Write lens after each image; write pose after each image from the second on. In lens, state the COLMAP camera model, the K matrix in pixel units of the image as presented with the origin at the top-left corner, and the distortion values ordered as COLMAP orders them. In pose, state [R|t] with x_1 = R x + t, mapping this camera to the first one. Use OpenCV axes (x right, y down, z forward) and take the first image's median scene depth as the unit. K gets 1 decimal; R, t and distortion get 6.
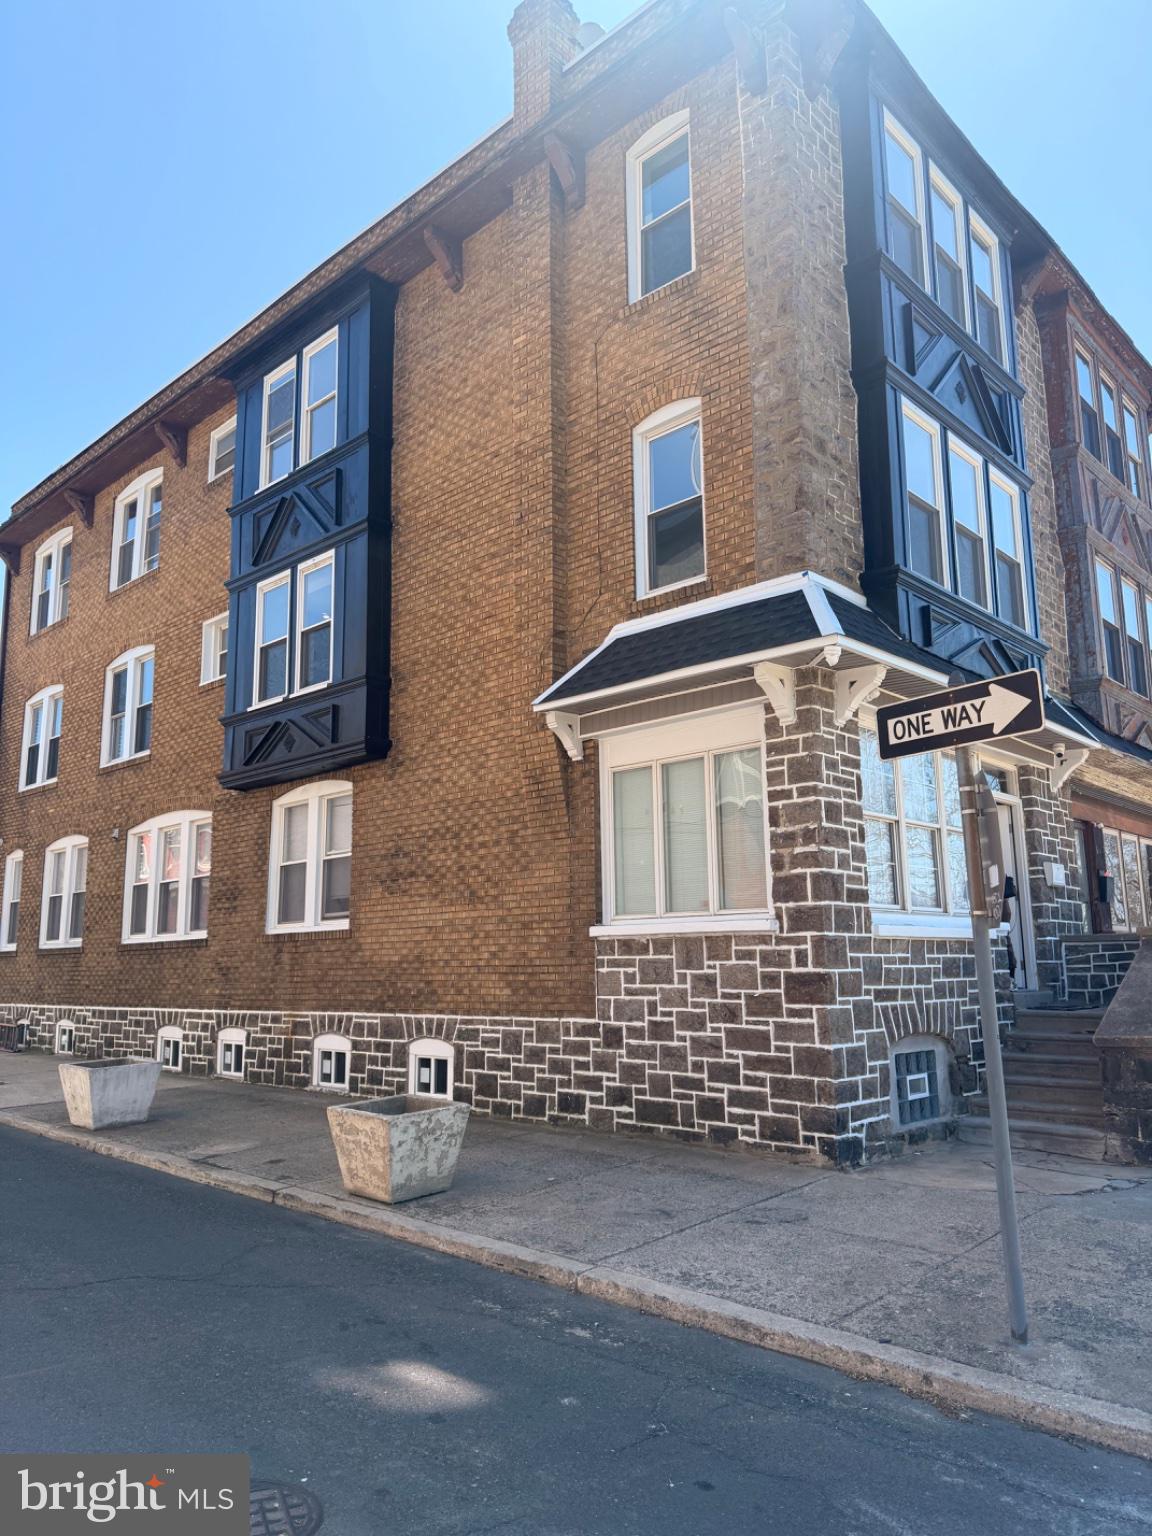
lens RADIAL K [[1101.6, 0, 576.0], [0, 1101.6, 768.0], [0, 0, 1]] dist [0.006615, 0.001090]
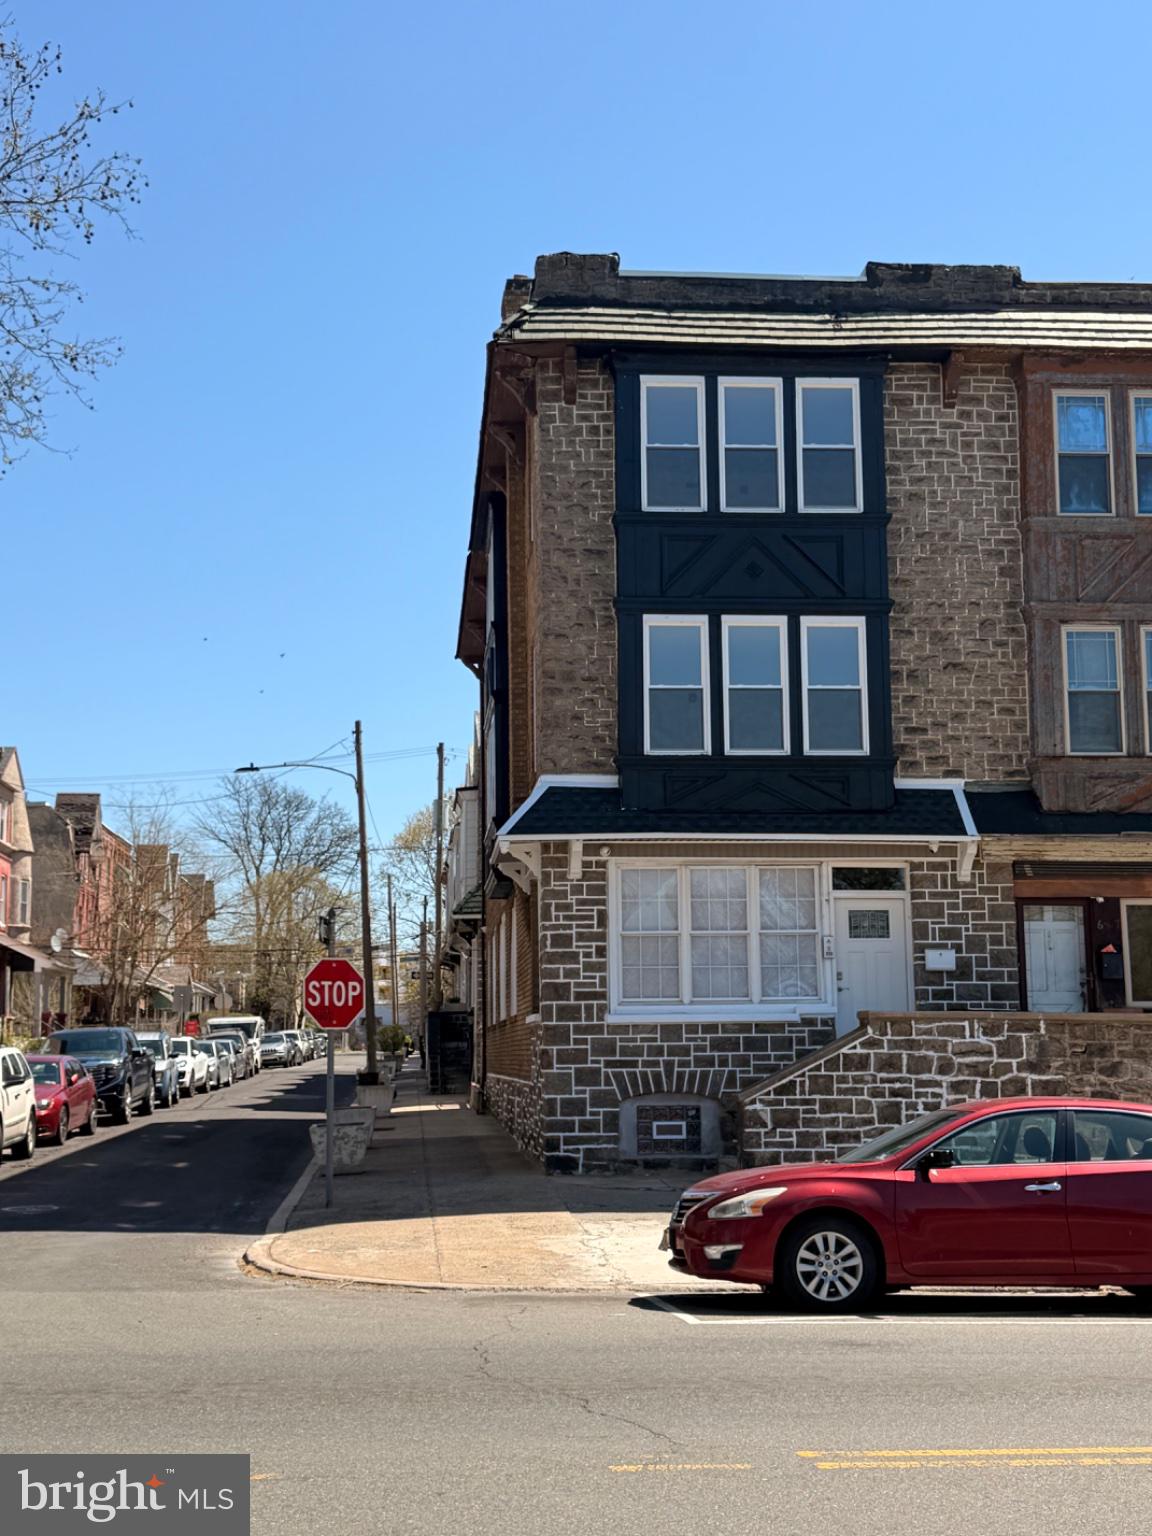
lens RADIAL K [[1955.7, 0, 576.0], [0, 1955.7, 768.0], [0, 0, 1]] dist [-0.003795, -0.002163]
pose [[0.726822, -0.106148, -0.678573, 2.042907], [0.125561, 0.991871, -0.020668, -0.132016], [0.675251, -0.070180, 0.734242, -0.890098]]
